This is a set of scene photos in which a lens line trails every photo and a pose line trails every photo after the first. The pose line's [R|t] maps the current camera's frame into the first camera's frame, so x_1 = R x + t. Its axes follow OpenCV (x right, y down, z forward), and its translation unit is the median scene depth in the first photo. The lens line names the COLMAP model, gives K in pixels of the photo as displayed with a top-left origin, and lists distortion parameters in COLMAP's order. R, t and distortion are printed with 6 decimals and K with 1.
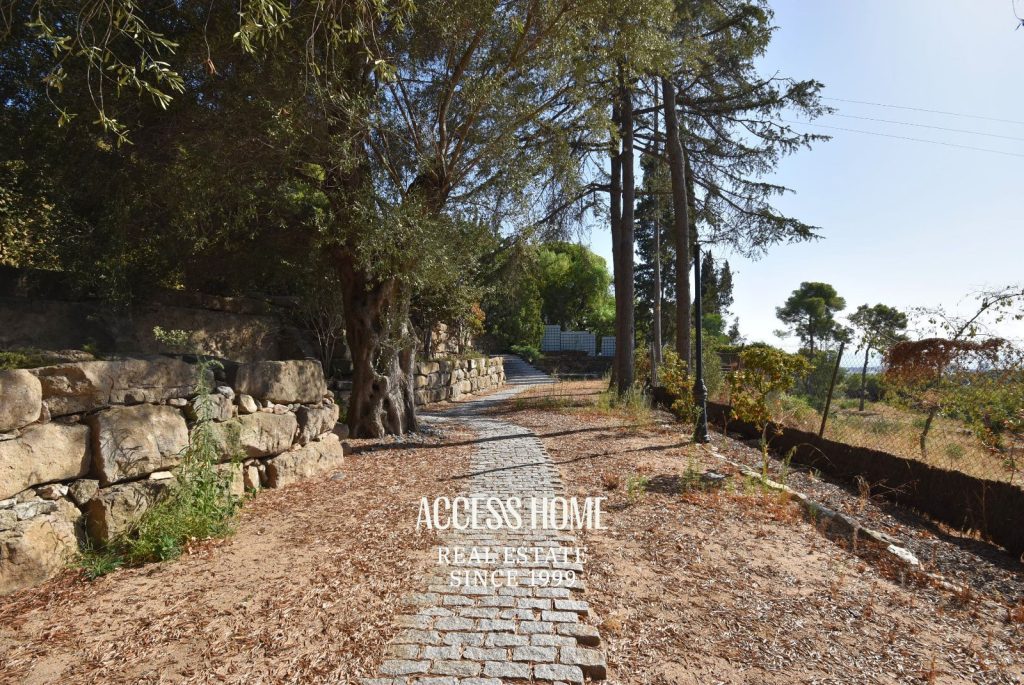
lens RADIAL K [[447.0, 0, 512.9], [0, 447.0, 346.9], [0, 0, 1]] dist [-0.011221, -0.000624]
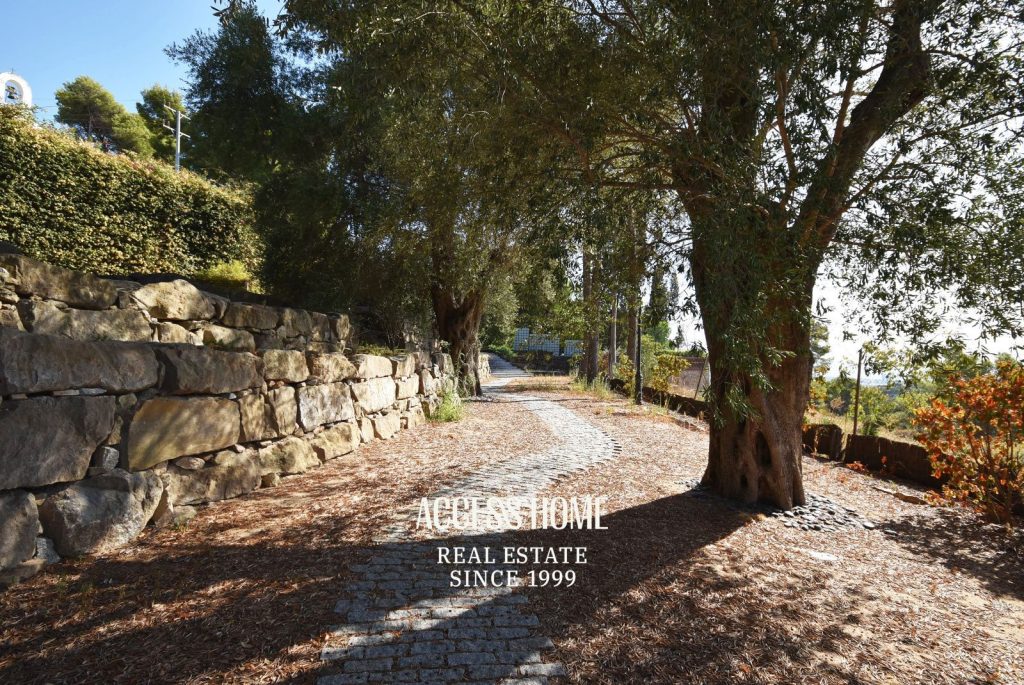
lens RADIAL K [[447.0, 0, 513.6], [0, 447.0, 342.1], [0, 0, 1]] dist [-0.011221, -0.000624]
pose [[0.994281, 0.035132, 0.100854, -0.128608], [-0.034512, 0.999373, -0.007890, -0.005879], [-0.101067, 0.004364, 0.994870, -0.352445]]
